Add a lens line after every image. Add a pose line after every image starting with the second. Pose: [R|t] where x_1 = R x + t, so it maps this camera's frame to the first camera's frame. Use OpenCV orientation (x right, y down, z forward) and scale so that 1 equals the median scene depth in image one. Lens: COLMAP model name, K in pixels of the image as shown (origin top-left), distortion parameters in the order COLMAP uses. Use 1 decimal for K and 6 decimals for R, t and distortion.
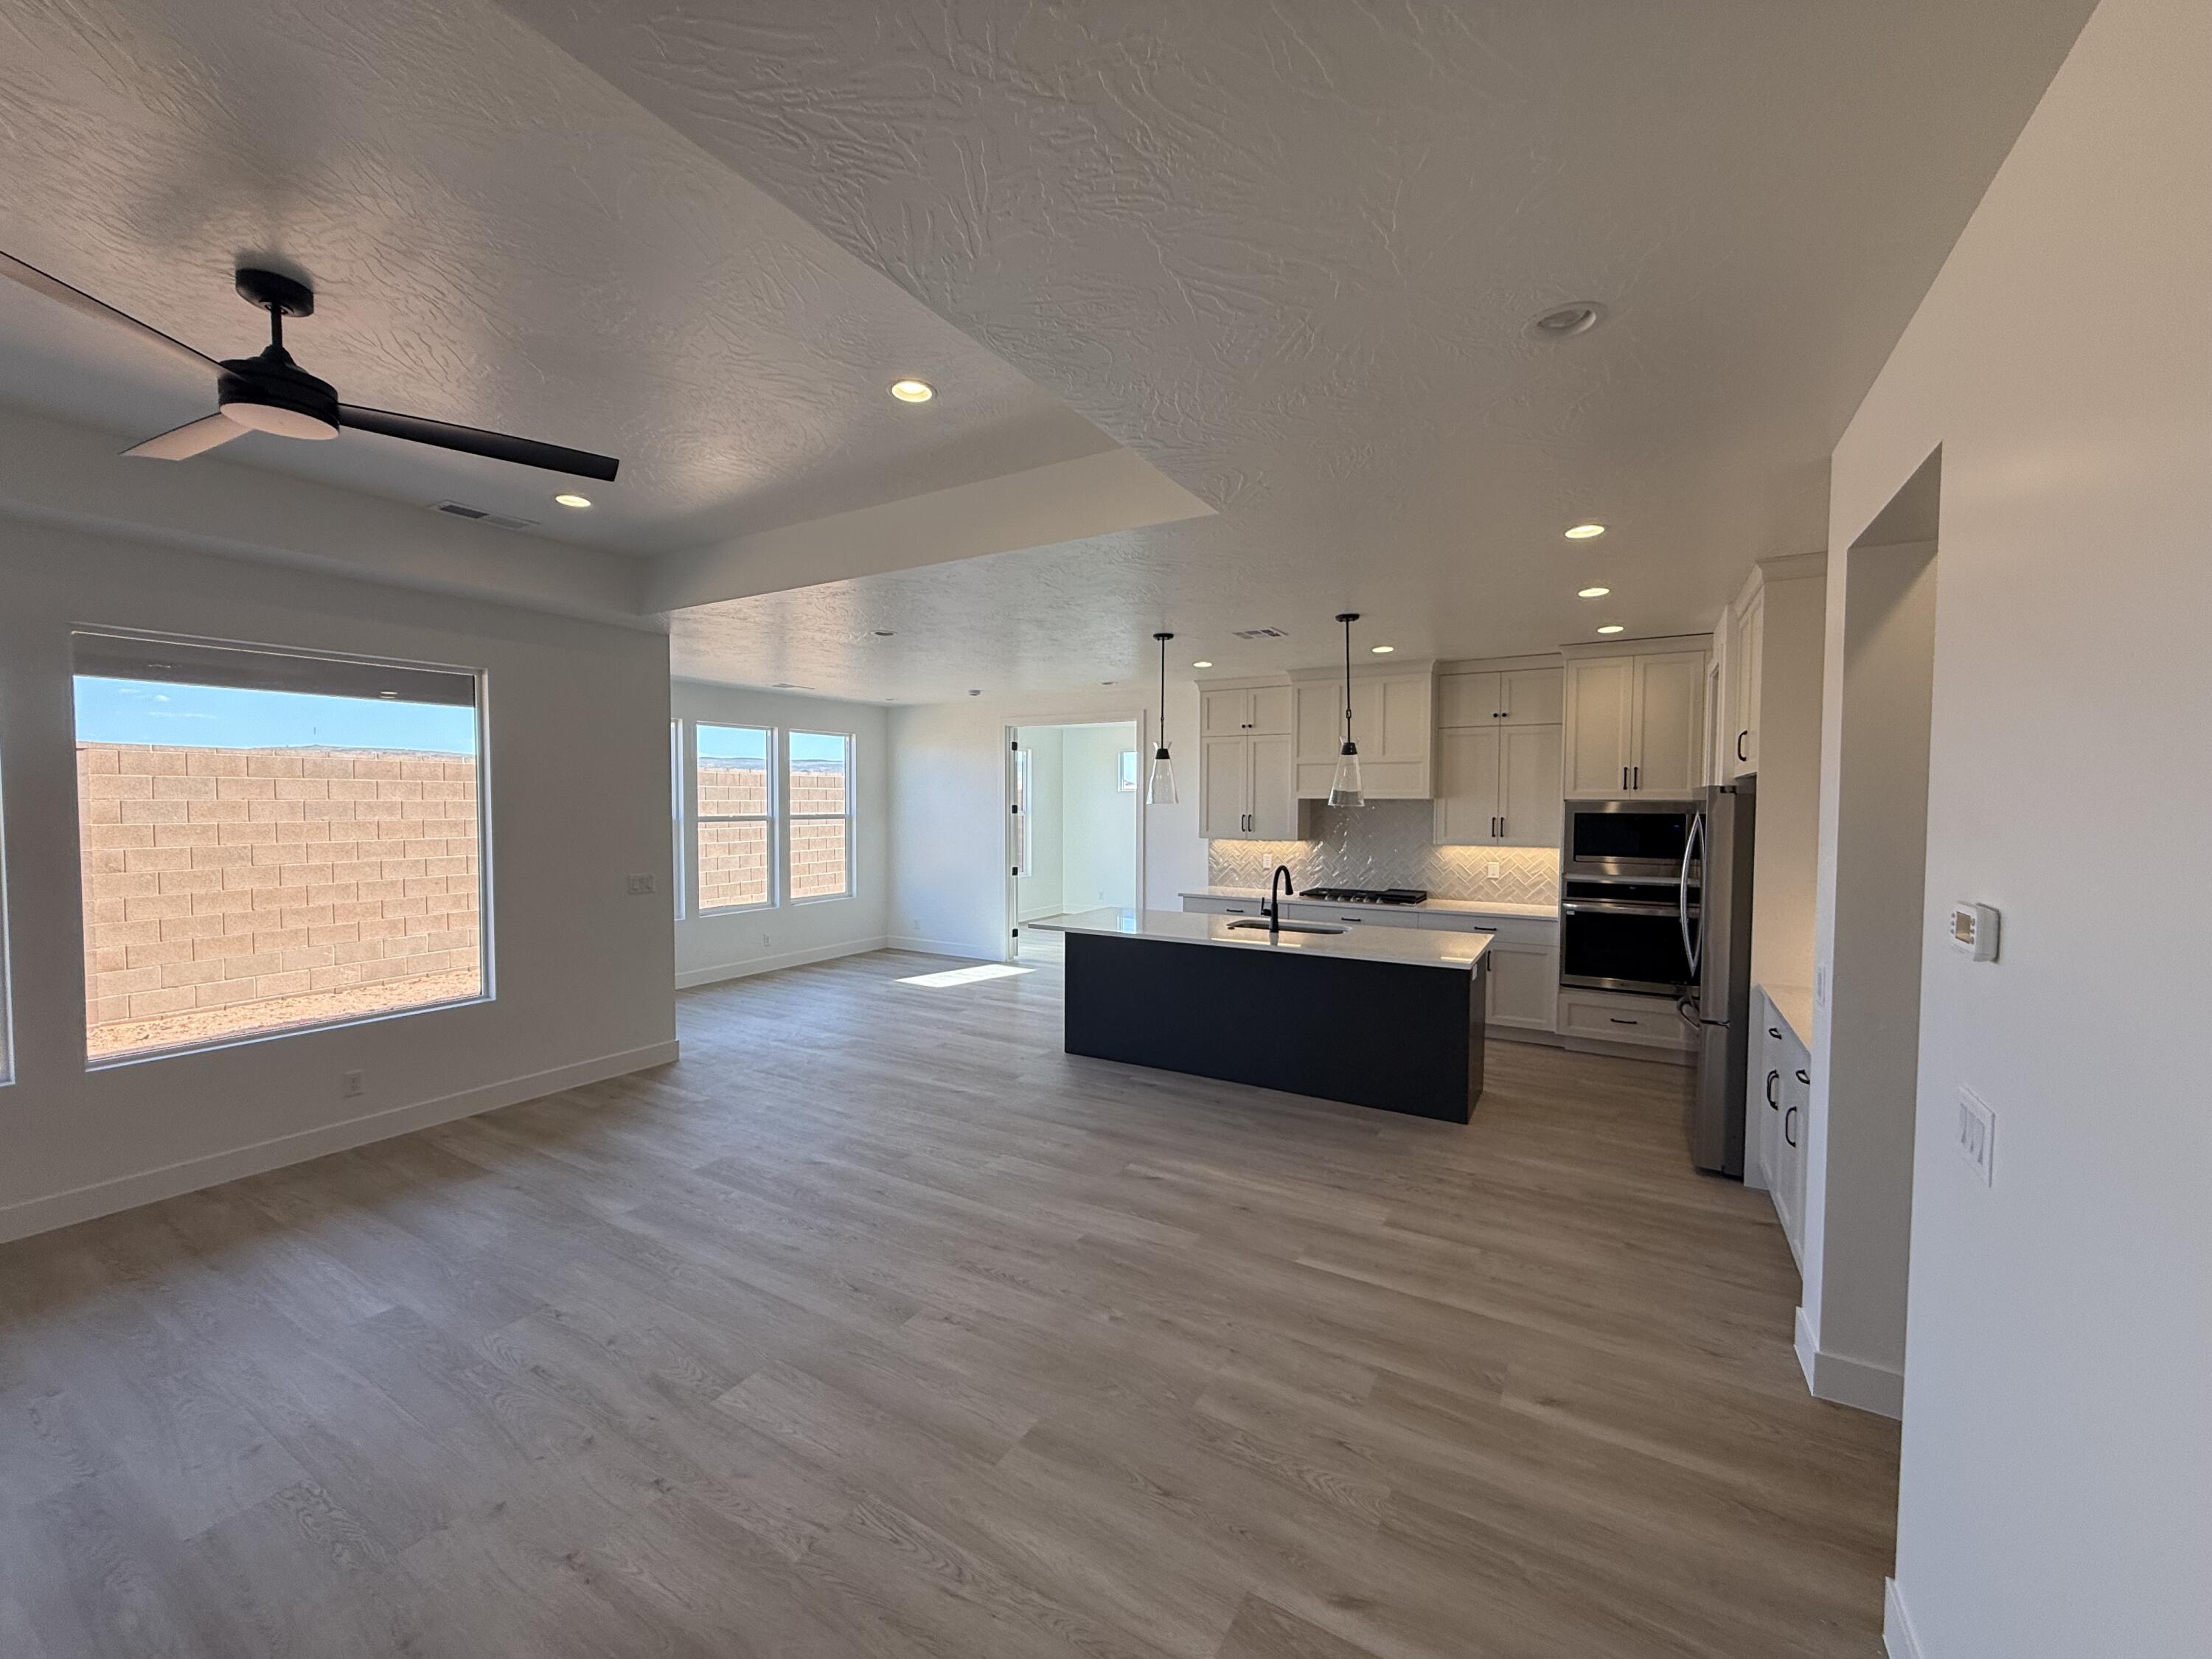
lens RADIAL K [[876.1, 0, 1100.5], [0, 876.1, 834.0], [0, 0, 1]] dist [-0.000333, -0.000028]
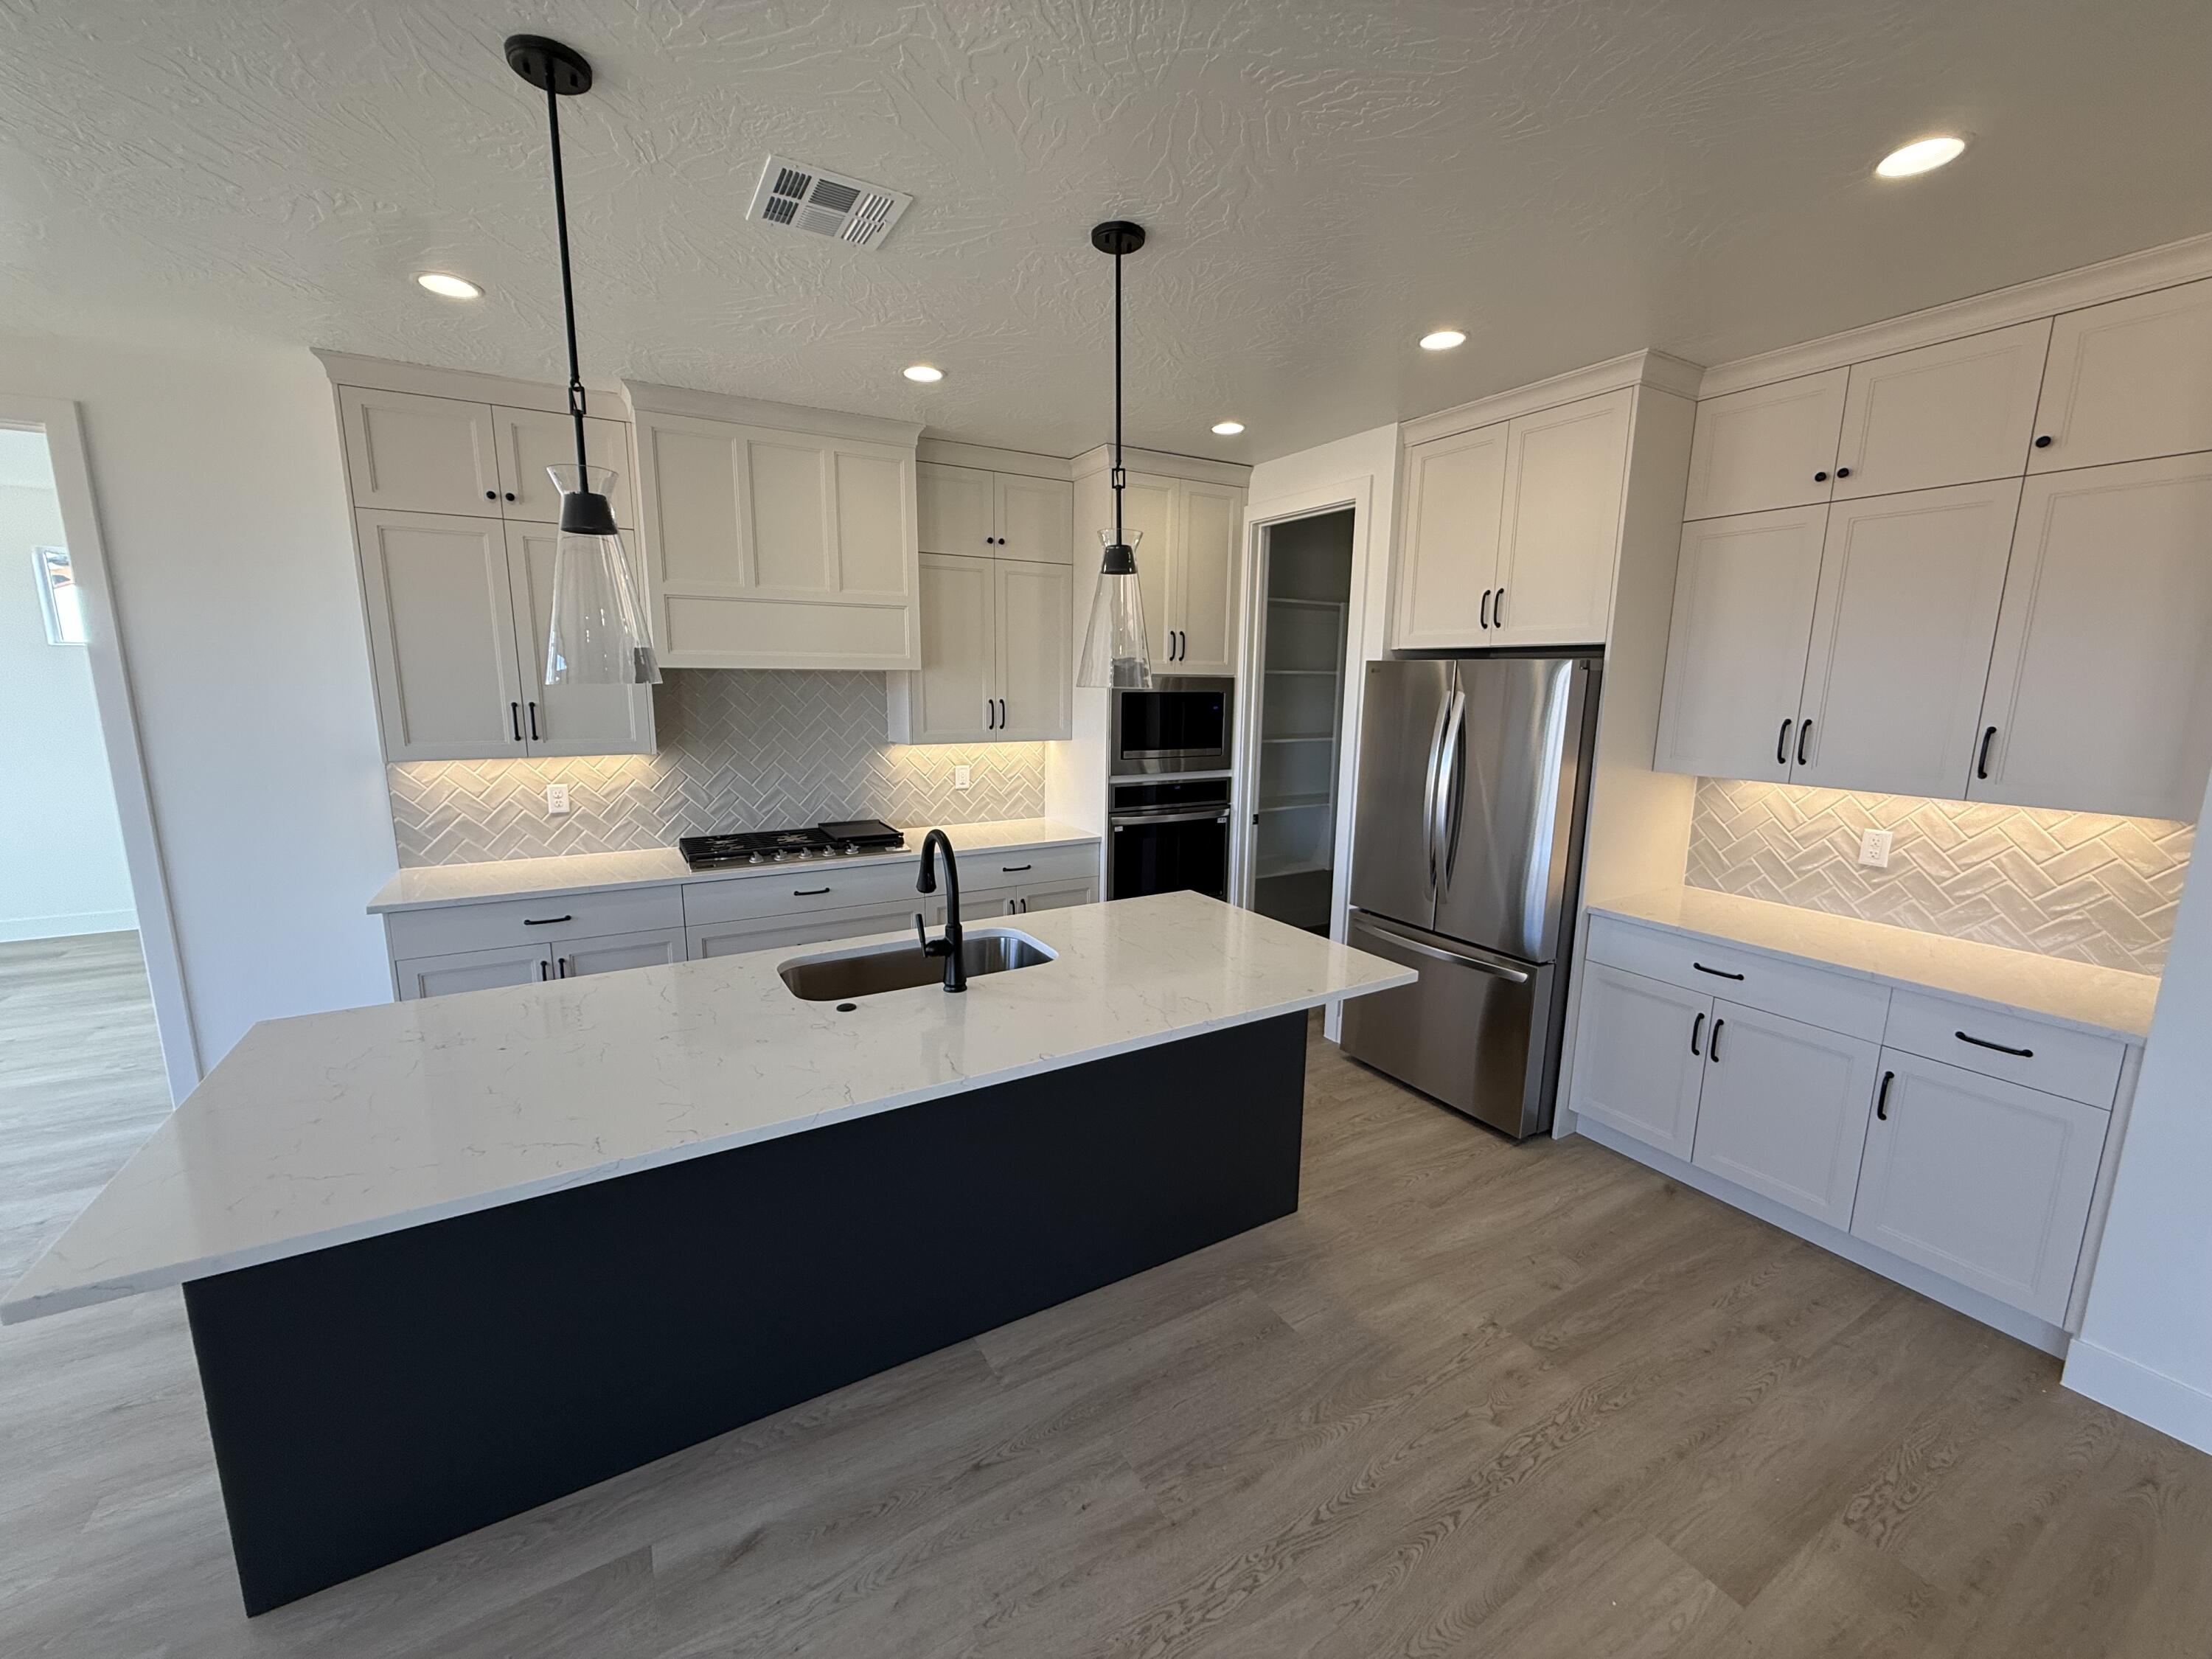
lens RADIAL K [[876.1, 0, 1099.0], [0, 876.1, 832.6], [0, 0, 1]] dist [-0.000333, -0.000028]
pose [[0.486777, -0.151829, 0.860230, -0.120181], [0.025750, 0.986845, 0.159605, -0.028367], [-0.873147, -0.055541, 0.484283, 0.727034]]
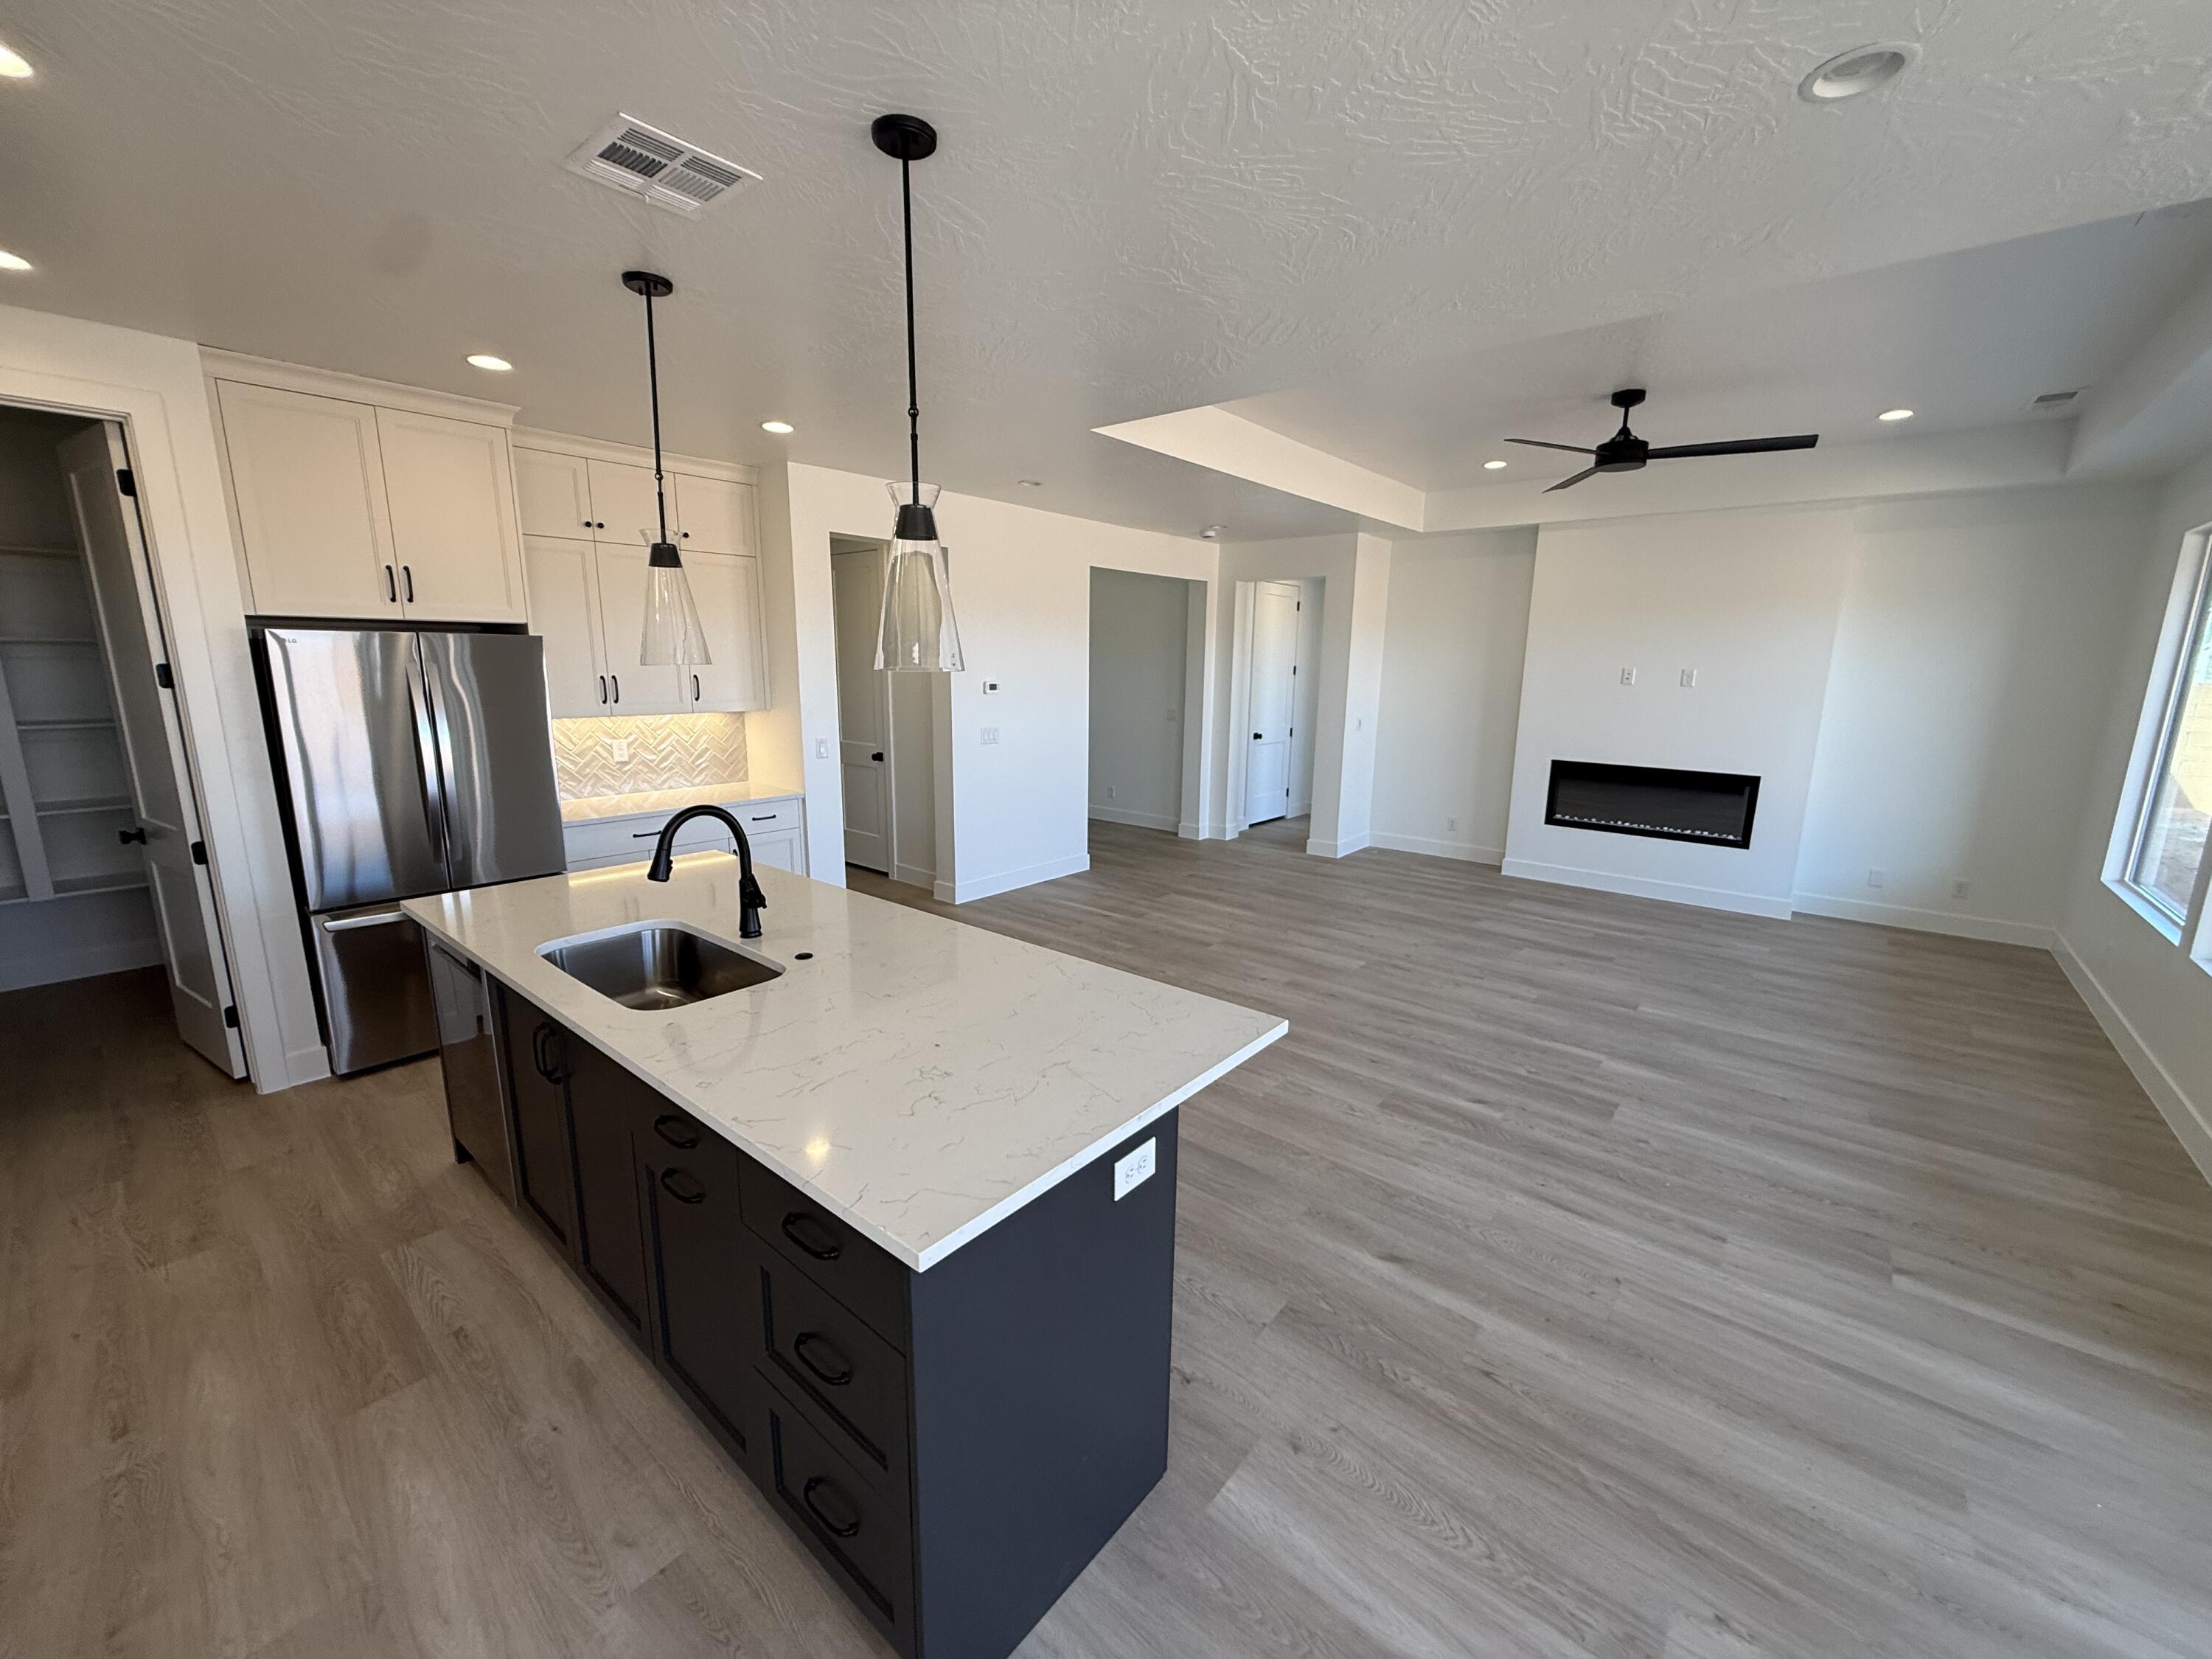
lens RADIAL K [[876.1, 0, 1099.2], [0, 876.1, 833.3], [0, 0, 1]] dist [-0.000333, -0.000028]
pose [[-0.986629, -0.047105, 0.156025, -0.061399], [-0.009270, 0.971992, 0.234830, -0.056285], [-0.162716, 0.230244, -0.959433, 1.397752]]
